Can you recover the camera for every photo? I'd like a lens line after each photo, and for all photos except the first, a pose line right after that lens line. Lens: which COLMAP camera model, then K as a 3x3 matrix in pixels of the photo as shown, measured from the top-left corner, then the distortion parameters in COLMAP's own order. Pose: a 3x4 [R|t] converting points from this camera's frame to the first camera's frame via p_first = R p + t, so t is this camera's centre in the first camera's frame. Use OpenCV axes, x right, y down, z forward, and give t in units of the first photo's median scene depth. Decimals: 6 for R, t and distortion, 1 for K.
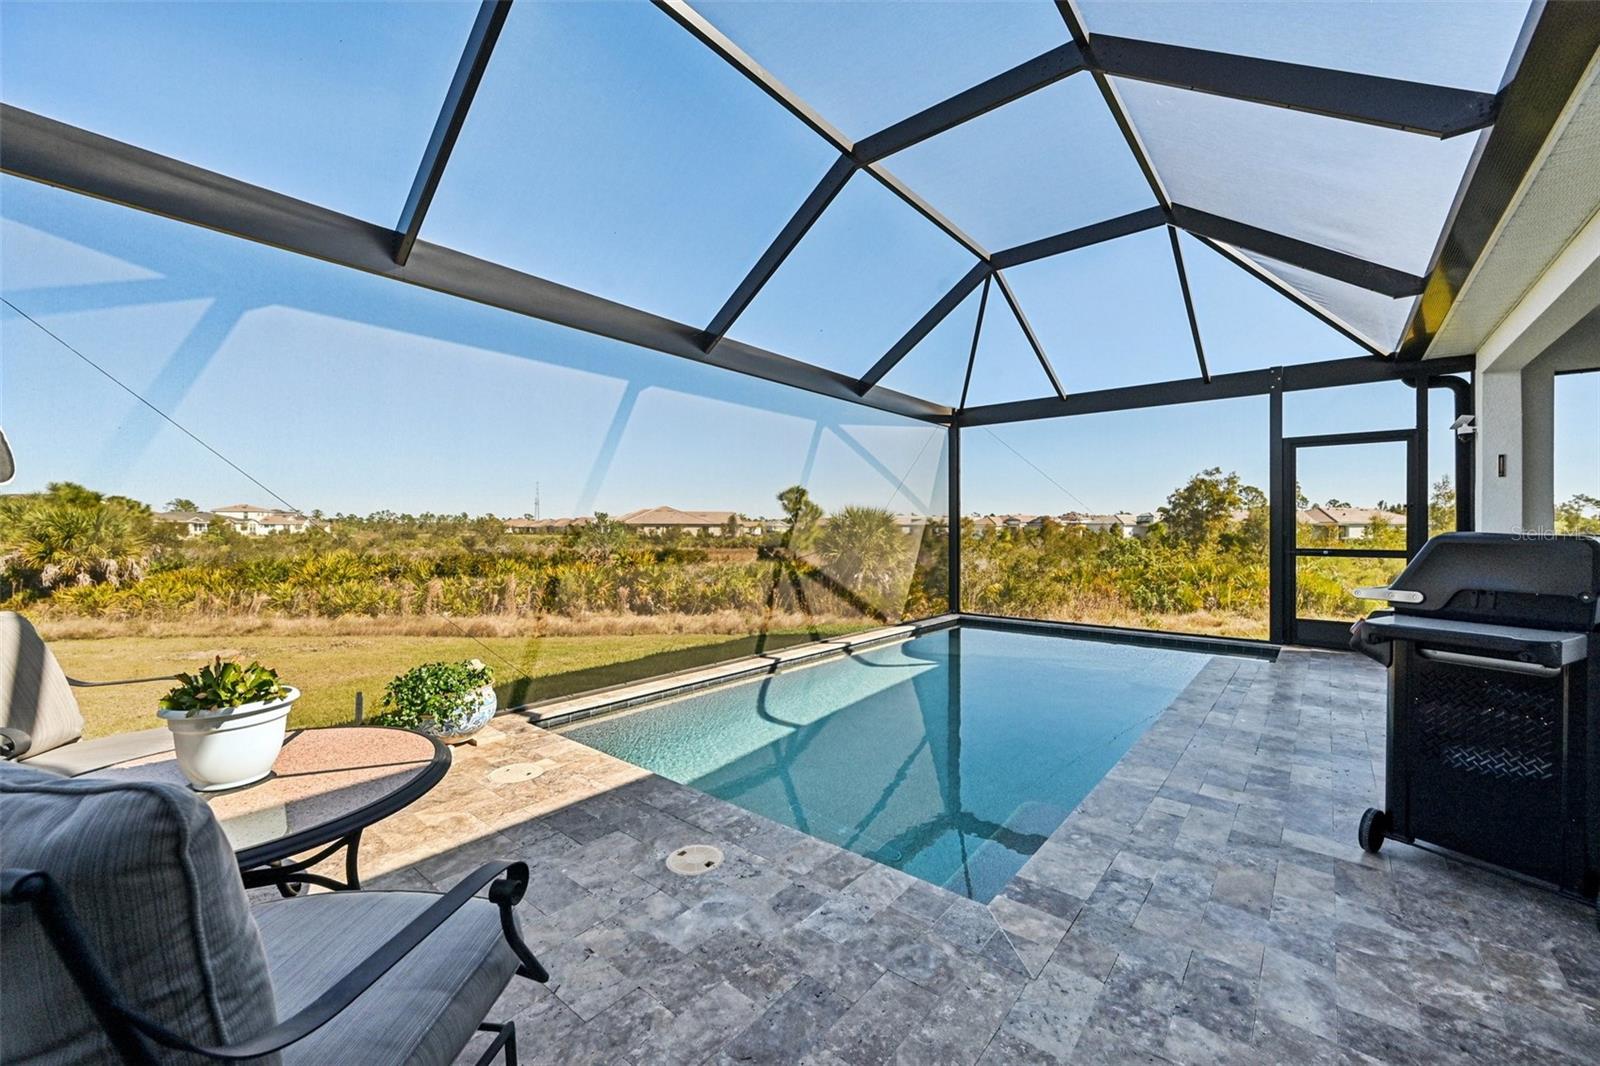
lens RADIAL K [[634.6, 0, 790.0], [0, 634.6, 529.0], [0, 0, 1]] dist [-0.001616, 0.001140]
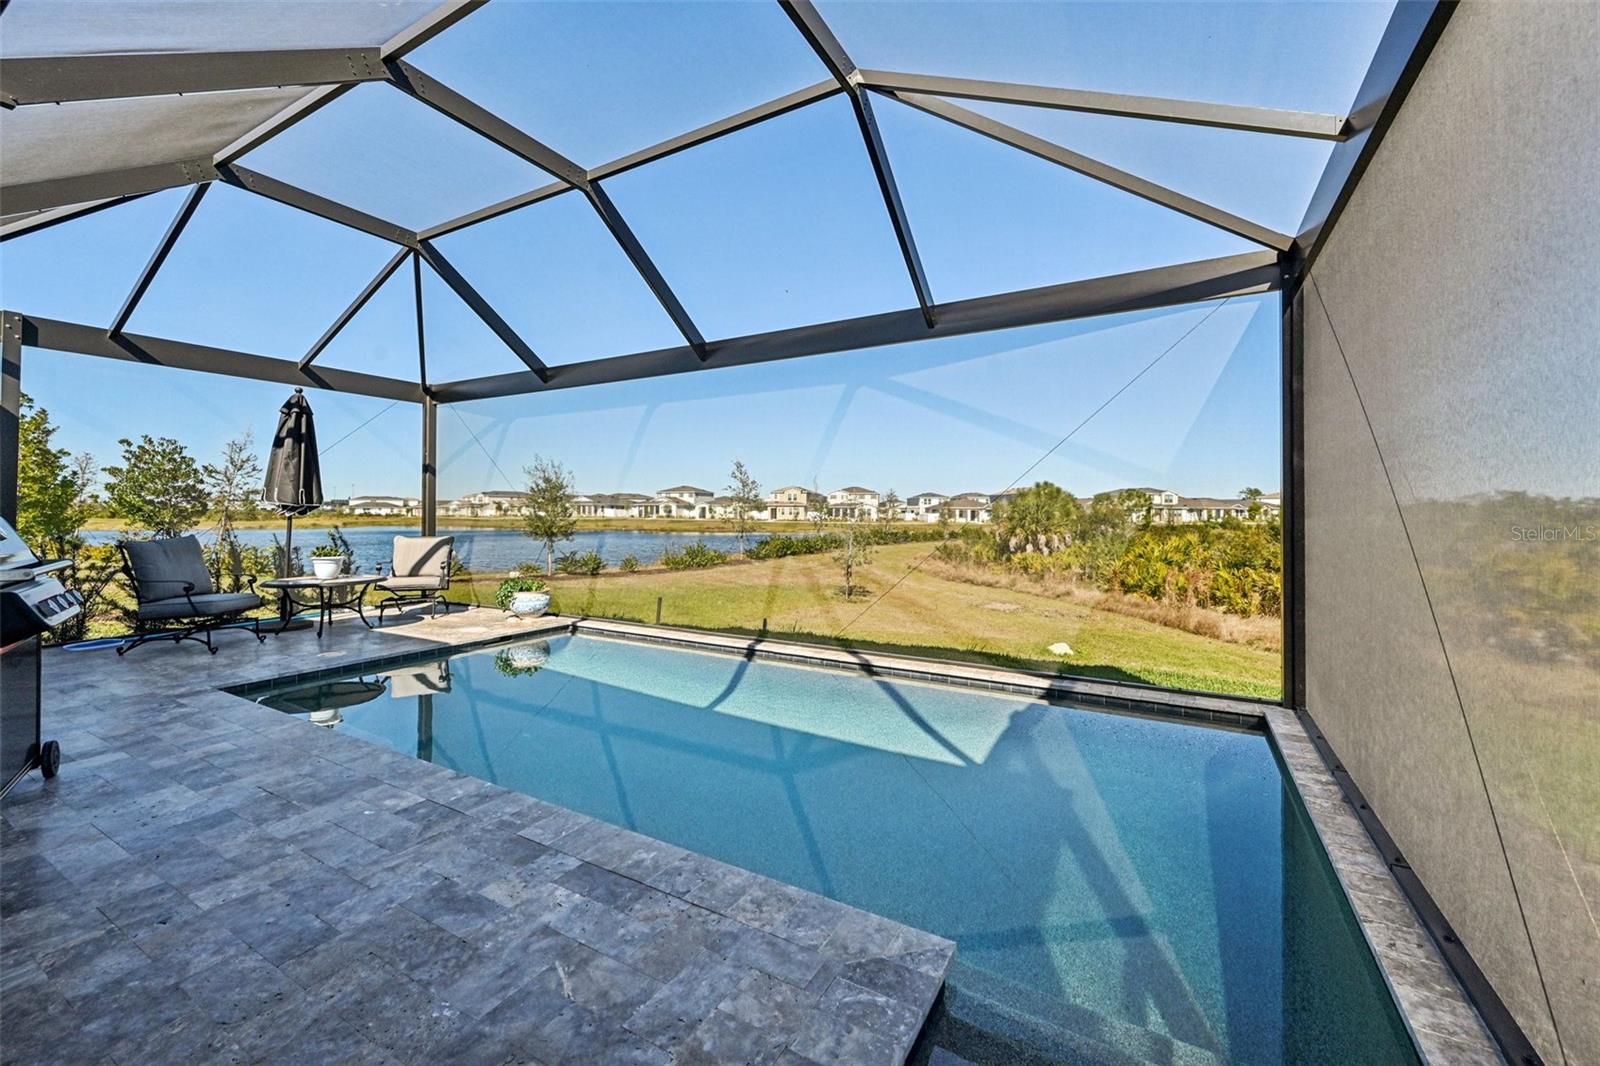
lens RADIAL K [[634.6, 0, 788.9], [0, 634.6, 498.9], [0, 0, 1]] dist [-0.001616, 0.001140]
pose [[0.165254, -0.020056, -0.986047, 0.242771], [-0.004848, 0.999765, -0.021148, 0.000056], [0.986239, 0.008275, 0.165118, 0.224965]]
